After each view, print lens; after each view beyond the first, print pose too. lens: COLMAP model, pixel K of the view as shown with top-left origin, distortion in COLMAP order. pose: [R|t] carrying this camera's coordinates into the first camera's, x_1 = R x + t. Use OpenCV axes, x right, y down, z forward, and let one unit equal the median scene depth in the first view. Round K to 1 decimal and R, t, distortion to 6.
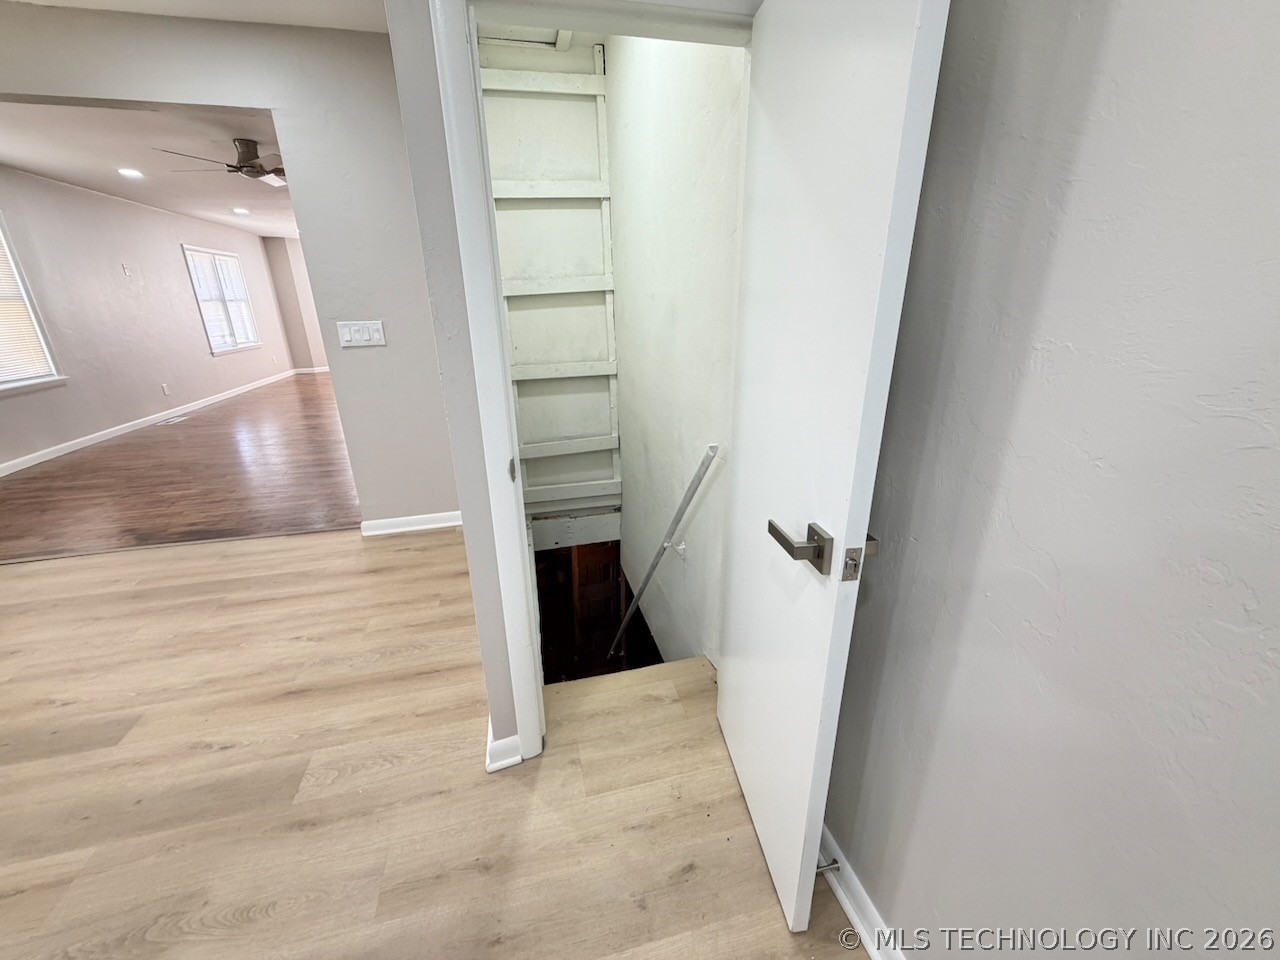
lens RADIAL K [[509.0, 0, 637.8], [0, 509.0, 479.4], [0, 0, 1]] dist [0.000405, 0.000057]
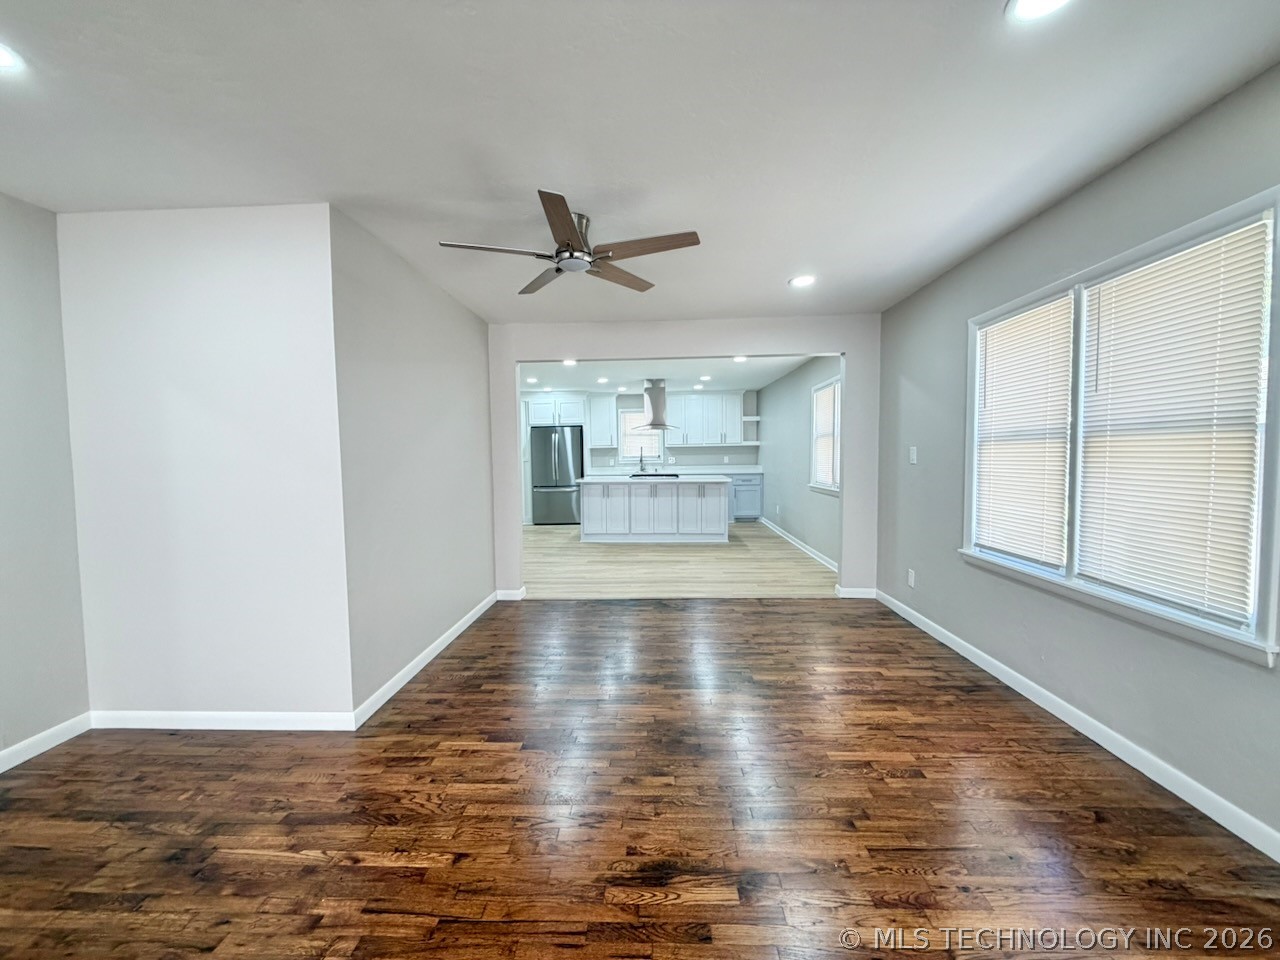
lens RADIAL K [[508.3, 0, 627.6], [0, 508.3, 479.6], [0, 0, 1]] dist [-0.000047, 0.000001]
pose [[-0.952660, 0.011850, 0.303807, -0.852322], [0.128507, 0.921289, 0.367031, -0.484048], [-0.275545, 0.388697, -0.879198, 1.392363]]
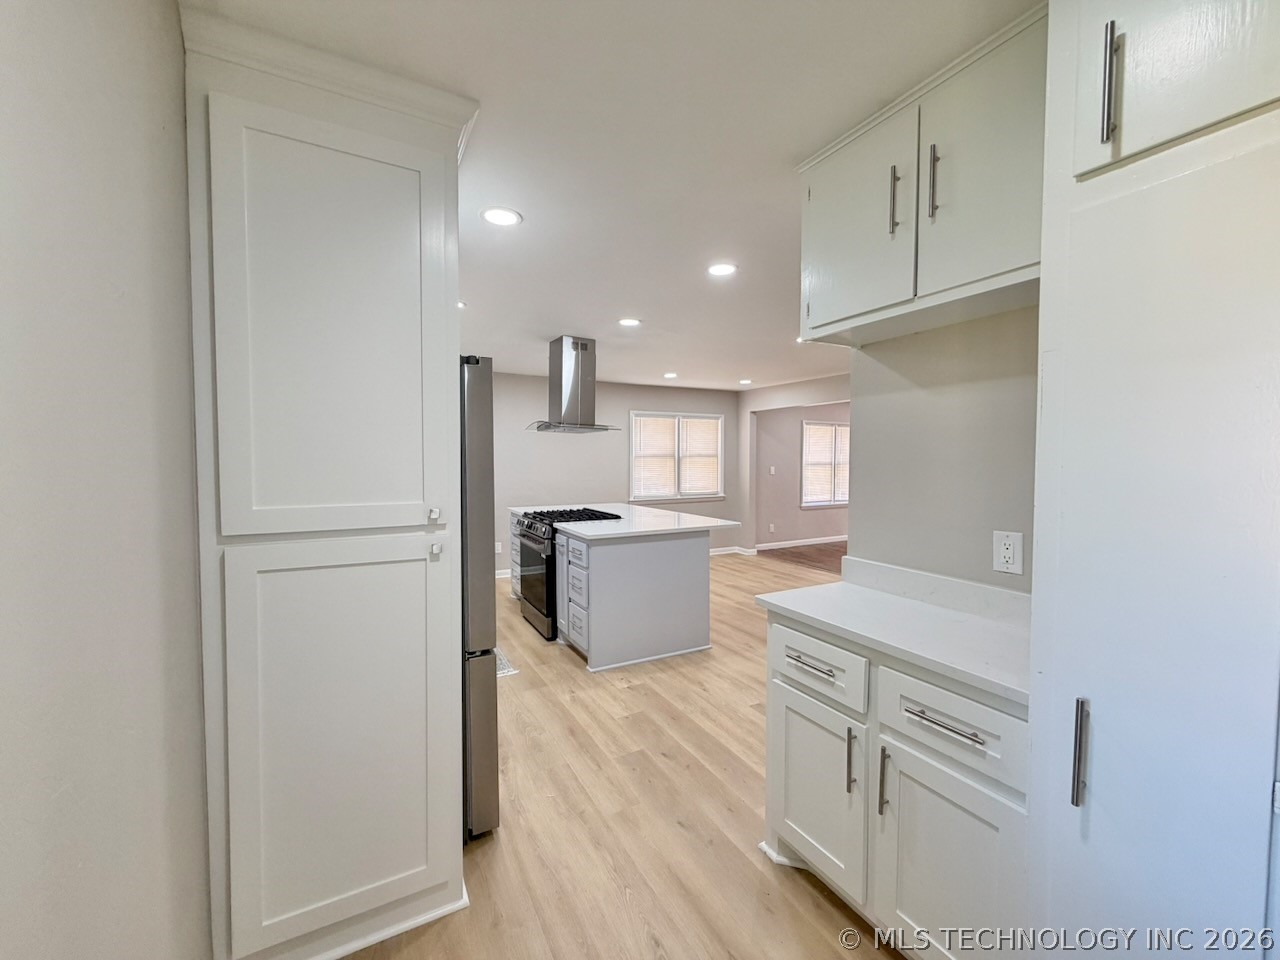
lens RADIAL K [[509.0, 0, 637.8], [0, 509.0, 479.4], [0, 0, 1]] dist [0.000405, 0.000057]
pose [[0.240105, 0.054771, -0.969200, 0.546867], [-0.338002, 0.940649, -0.030577, 0.077371], [0.910002, 0.334933, 0.244368, -0.310782]]
